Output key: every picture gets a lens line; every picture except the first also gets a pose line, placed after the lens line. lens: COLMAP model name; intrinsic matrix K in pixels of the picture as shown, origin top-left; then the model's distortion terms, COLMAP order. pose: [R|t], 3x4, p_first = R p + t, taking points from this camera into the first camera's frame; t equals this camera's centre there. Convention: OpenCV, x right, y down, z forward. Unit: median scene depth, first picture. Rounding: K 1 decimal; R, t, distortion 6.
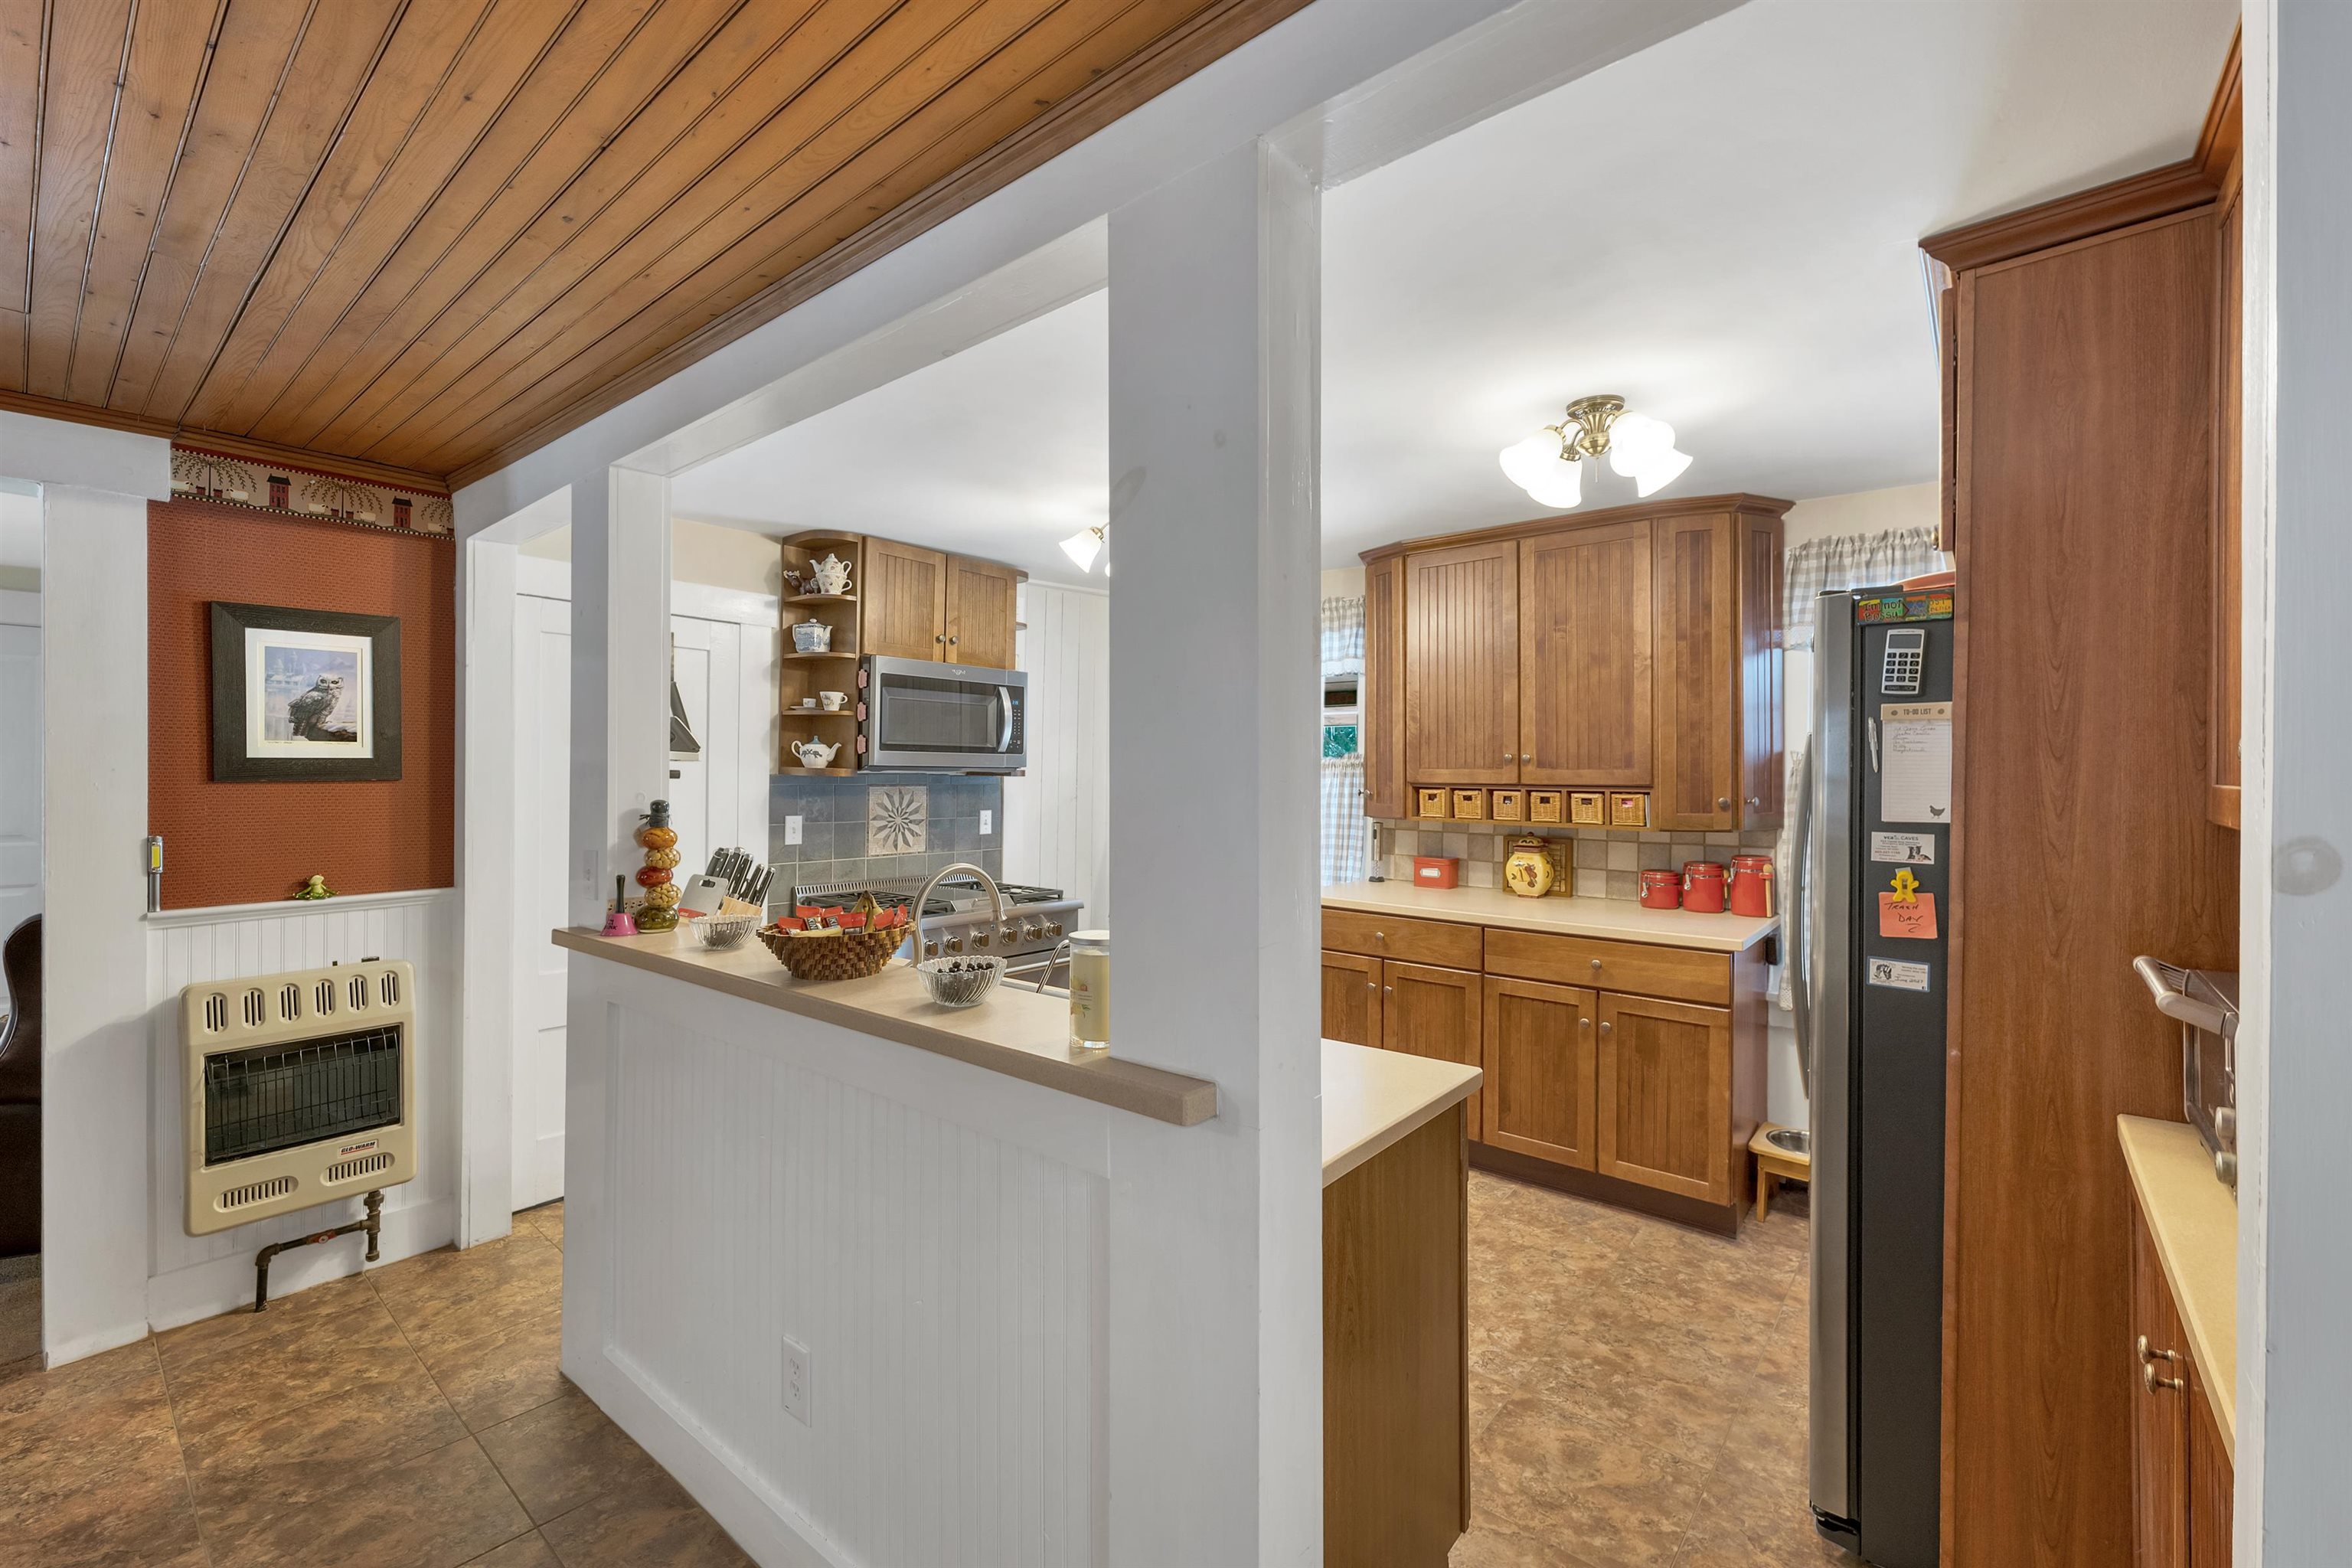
lens RADIAL K [[975.9, 0, 1163.9], [0, 975.9, 770.1], [0, 0, 1]] dist [0.003629, -0.000273]
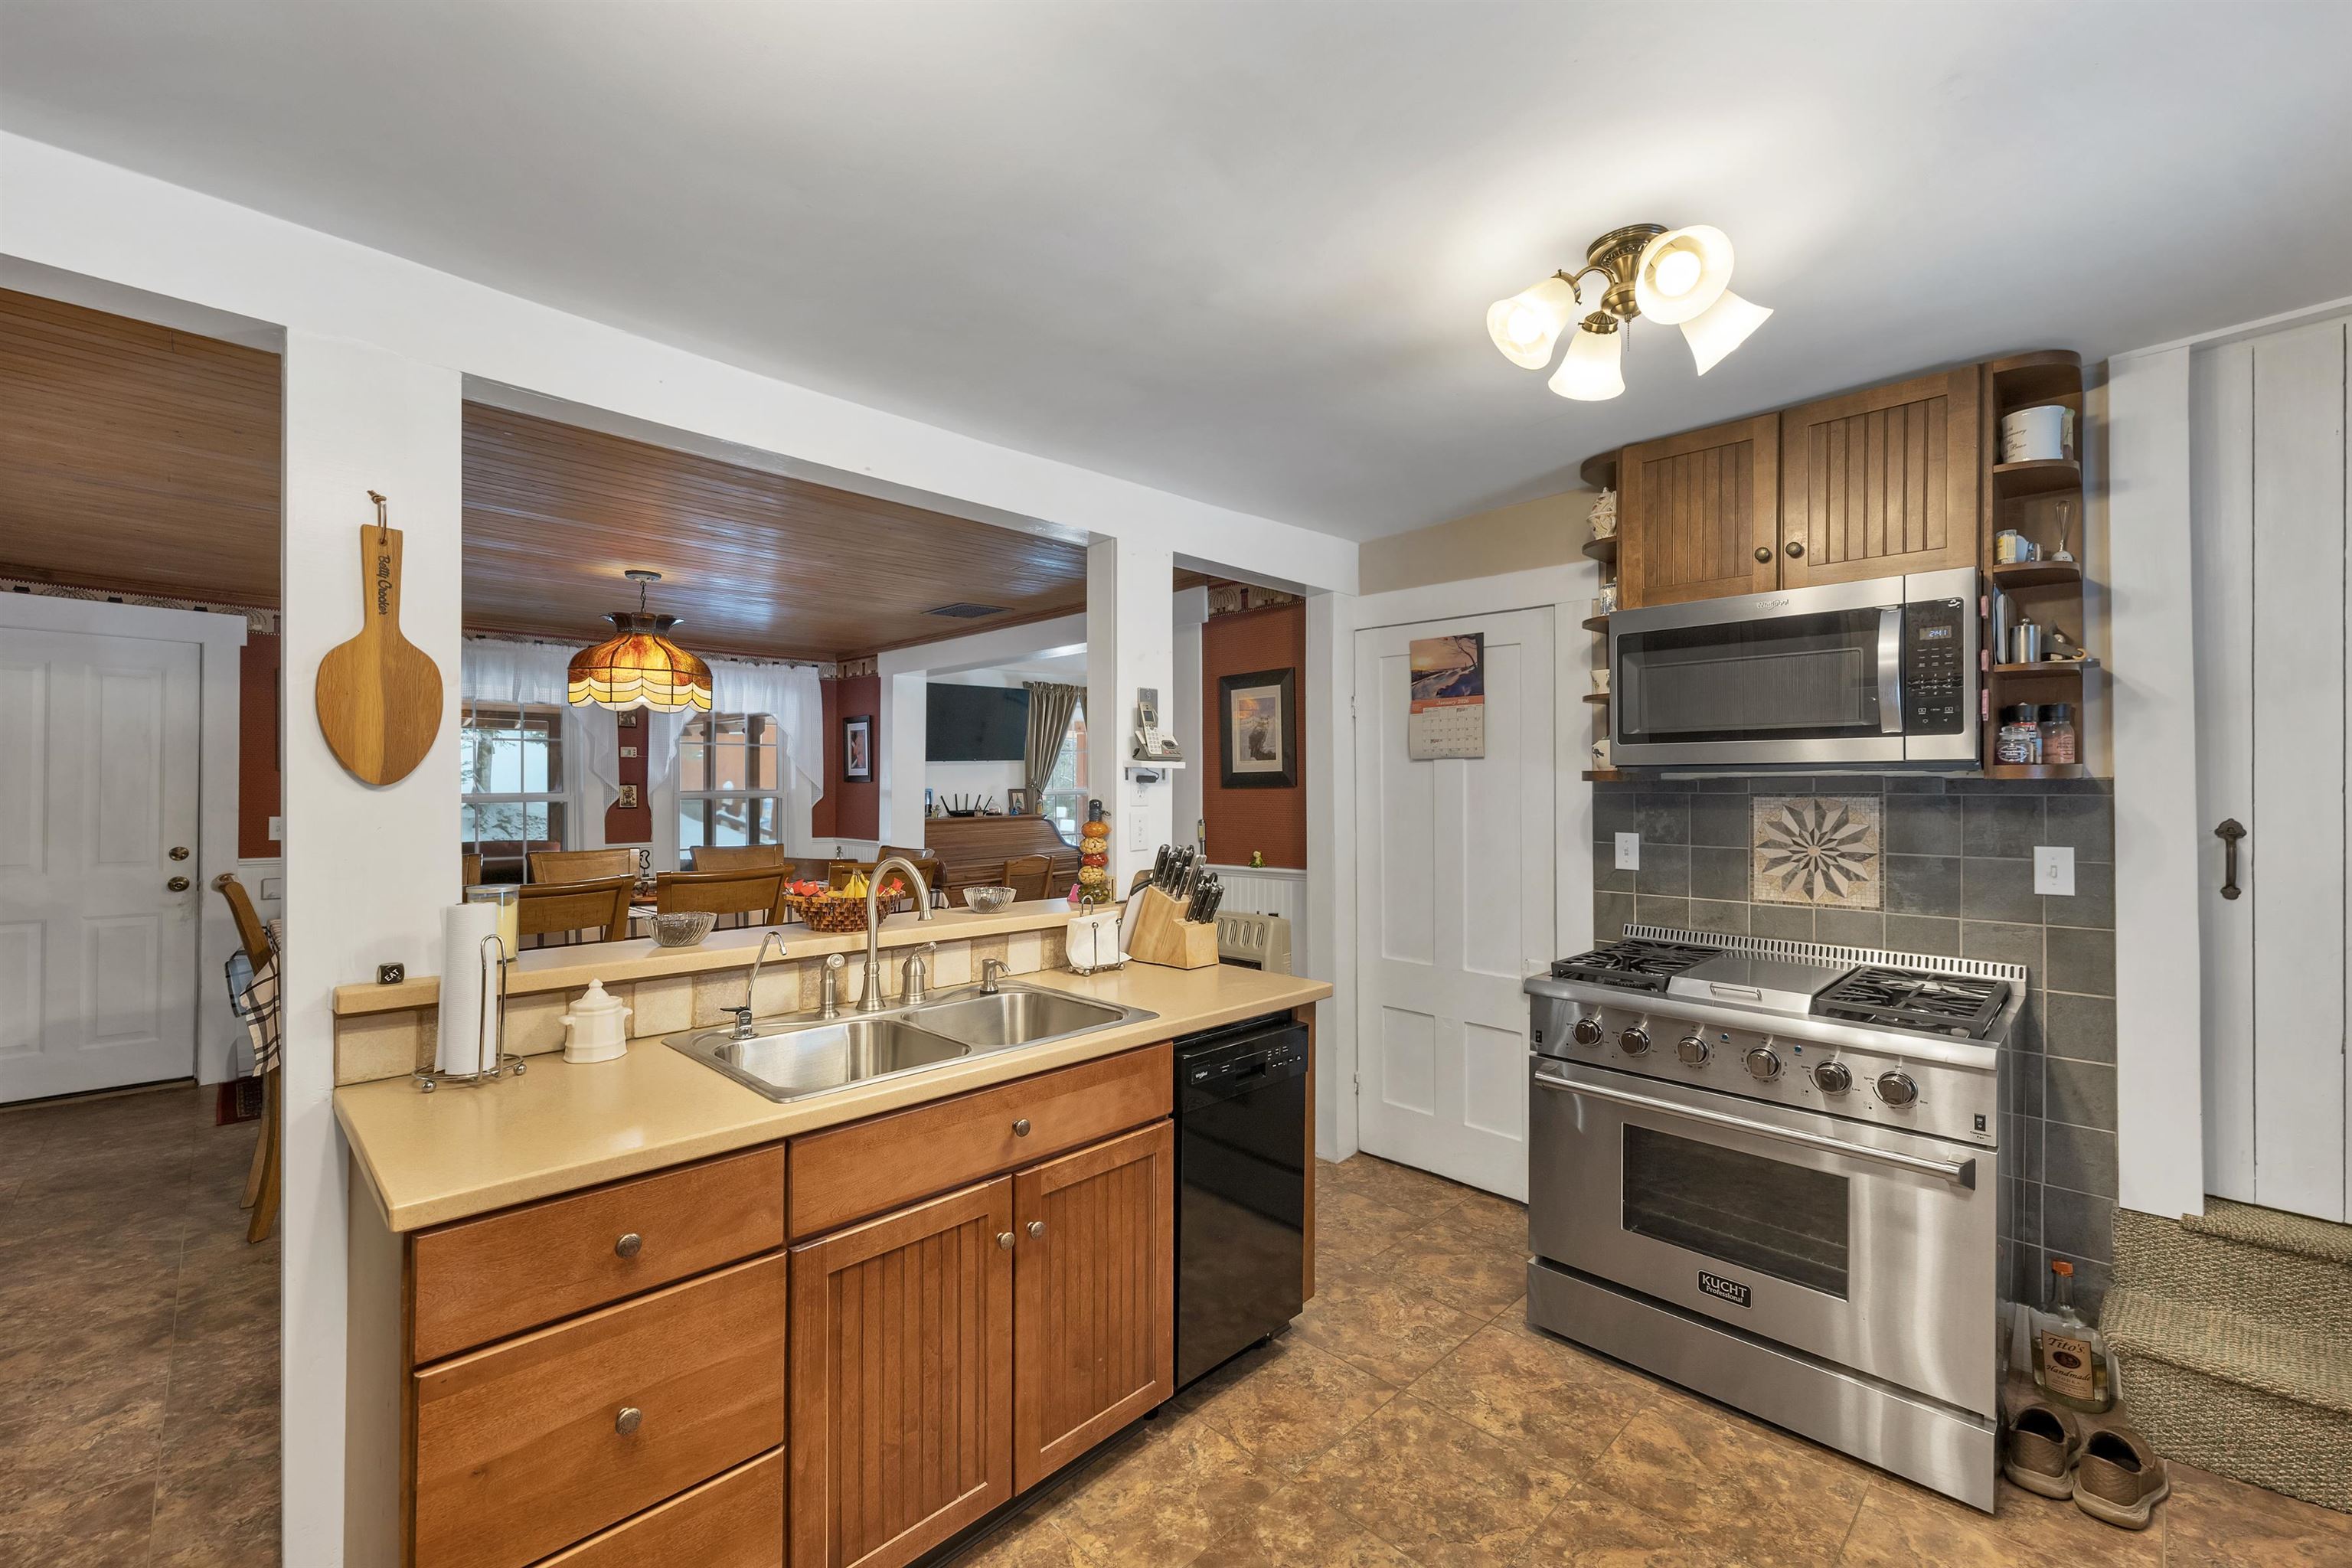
lens RADIAL K [[954.4, 0, 1197.8], [0, 954.4, 786.9], [0, 0, 1]] dist [0.000696, -0.000266]
pose [[-0.065972, -0.007669, -0.997792, 0.450352], [0.002693, 0.999965, -0.007864, 0.016913], [0.997818, -0.003206, -0.065949, 0.786477]]
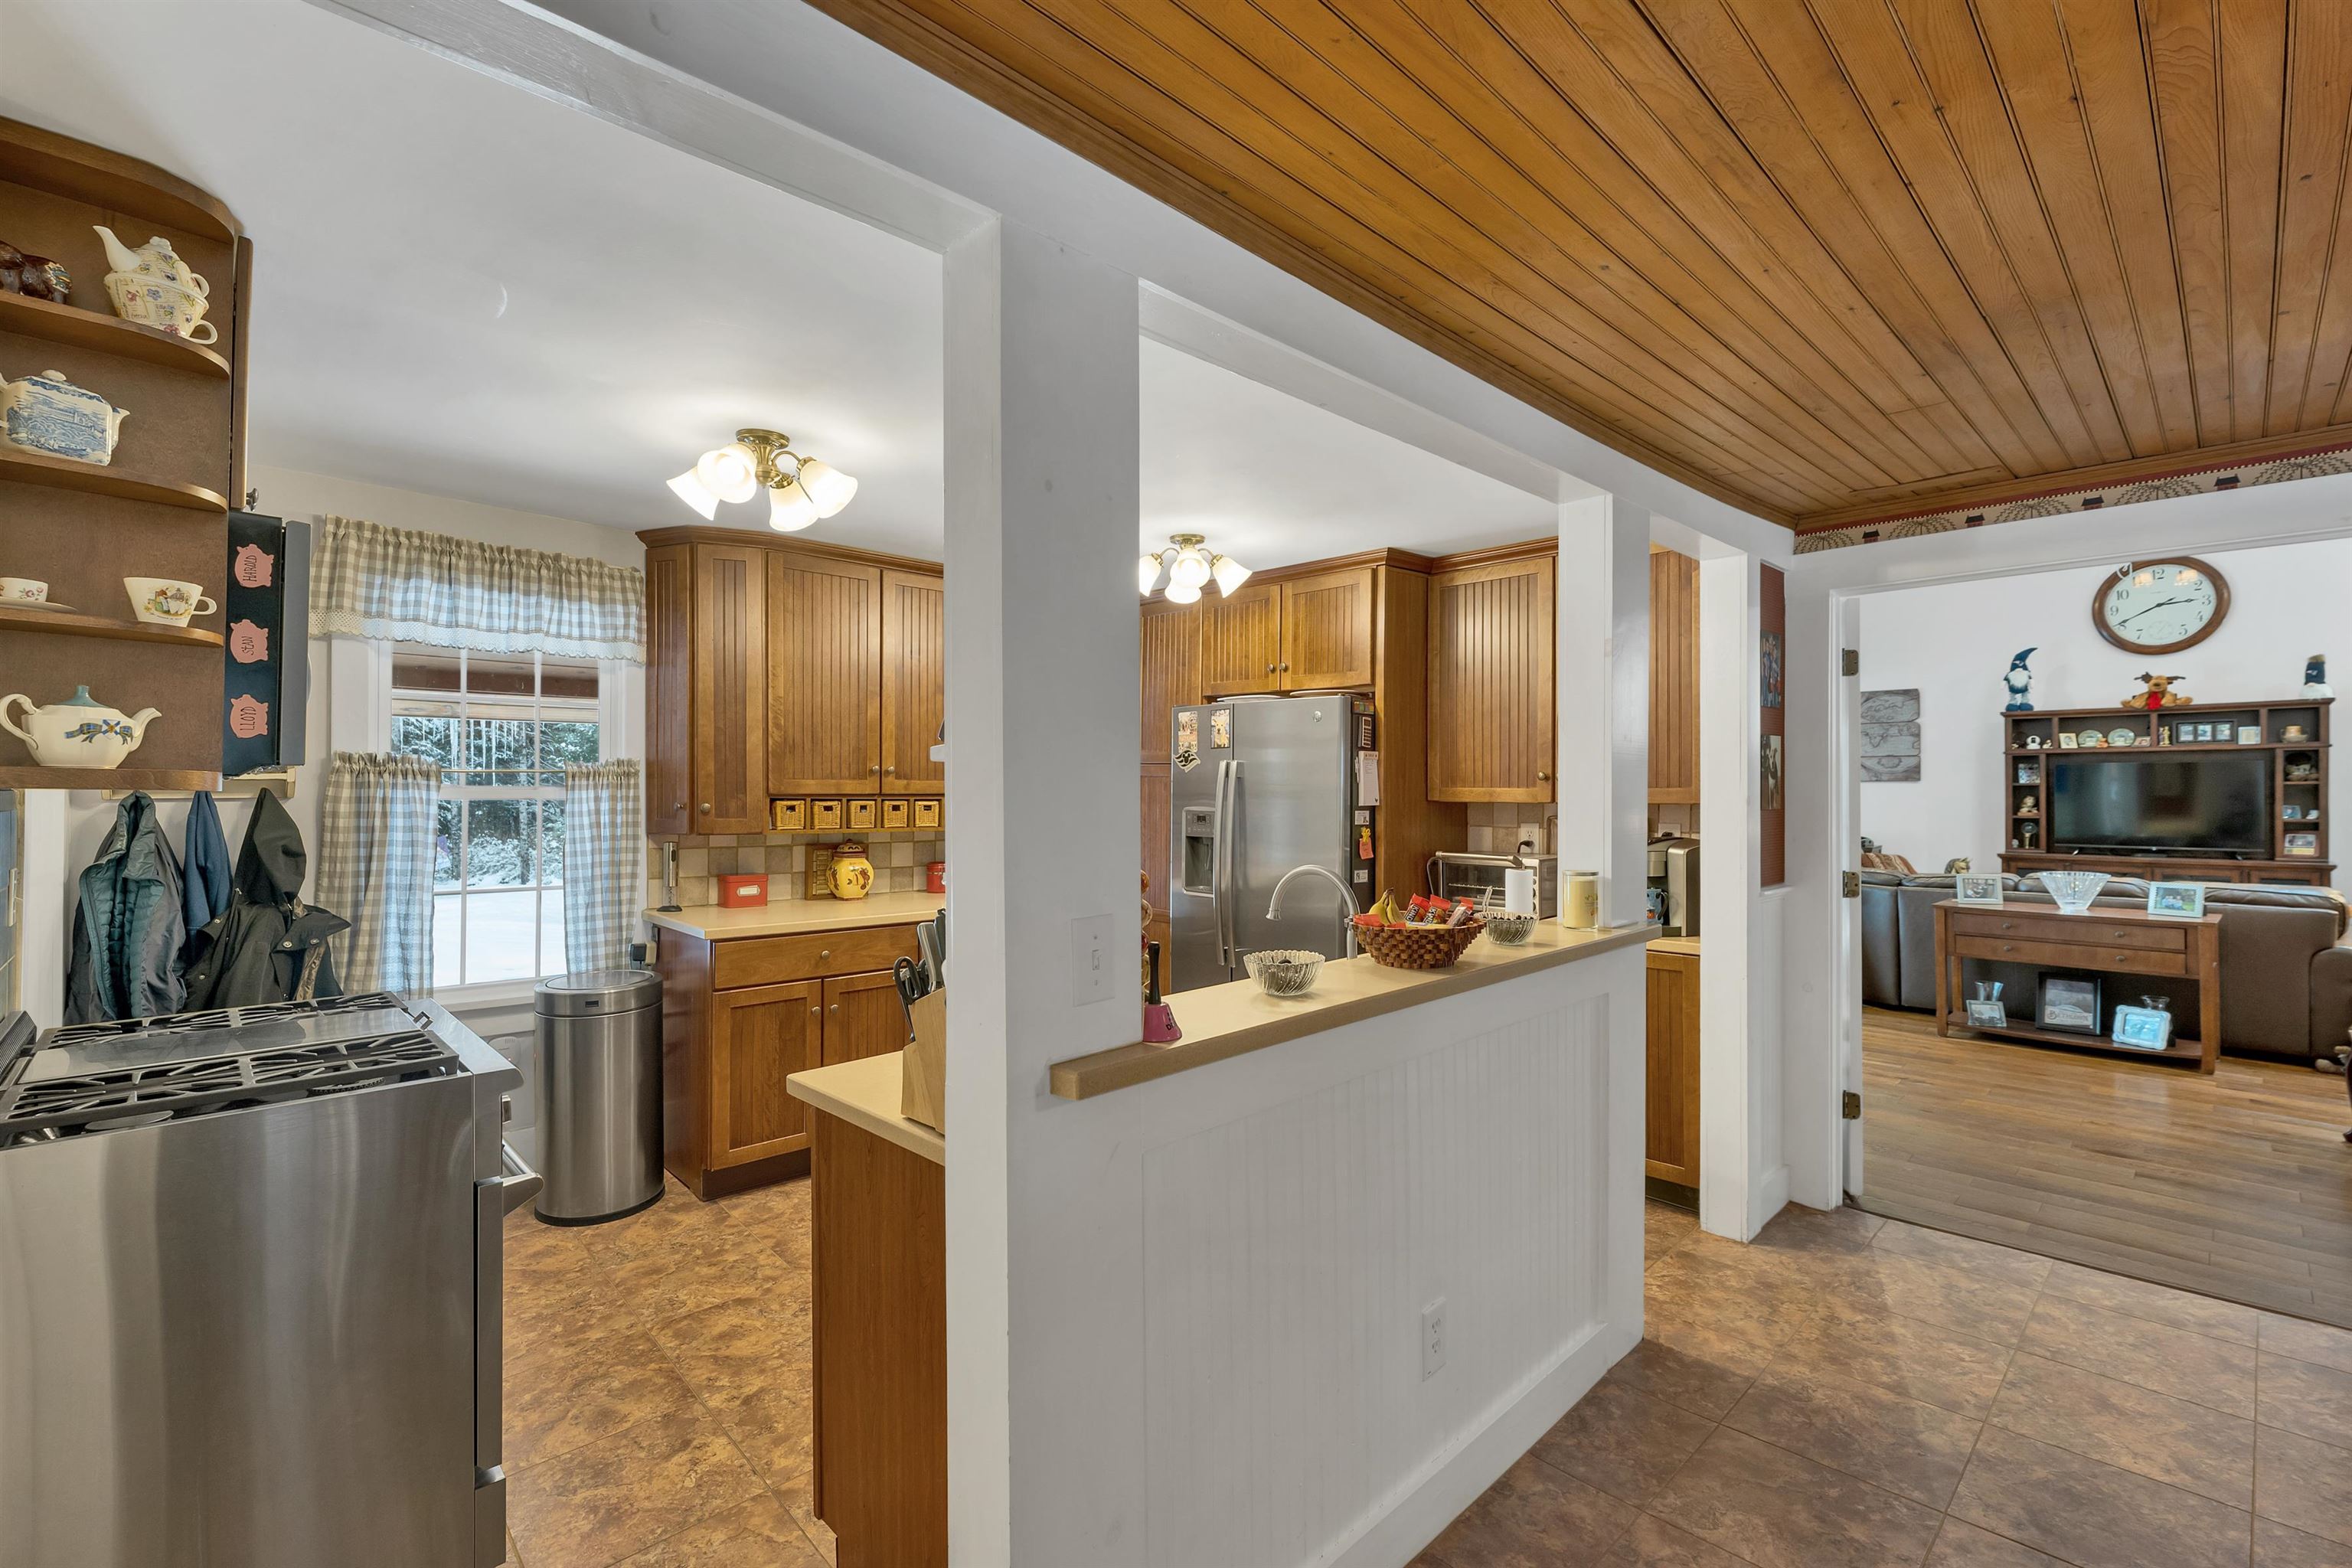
lens RADIAL K [[1016.7, 0, 1170.8], [0, 1016.7, 788.5], [0, 0, 1]] dist [0.000977, -0.000201]
pose [[0.109151, -0.003634, 0.994019, -0.761270], [-0.002179, 0.999990, 0.003895, 0.003446], [-0.994023, -0.002591, 0.109142, 0.583057]]
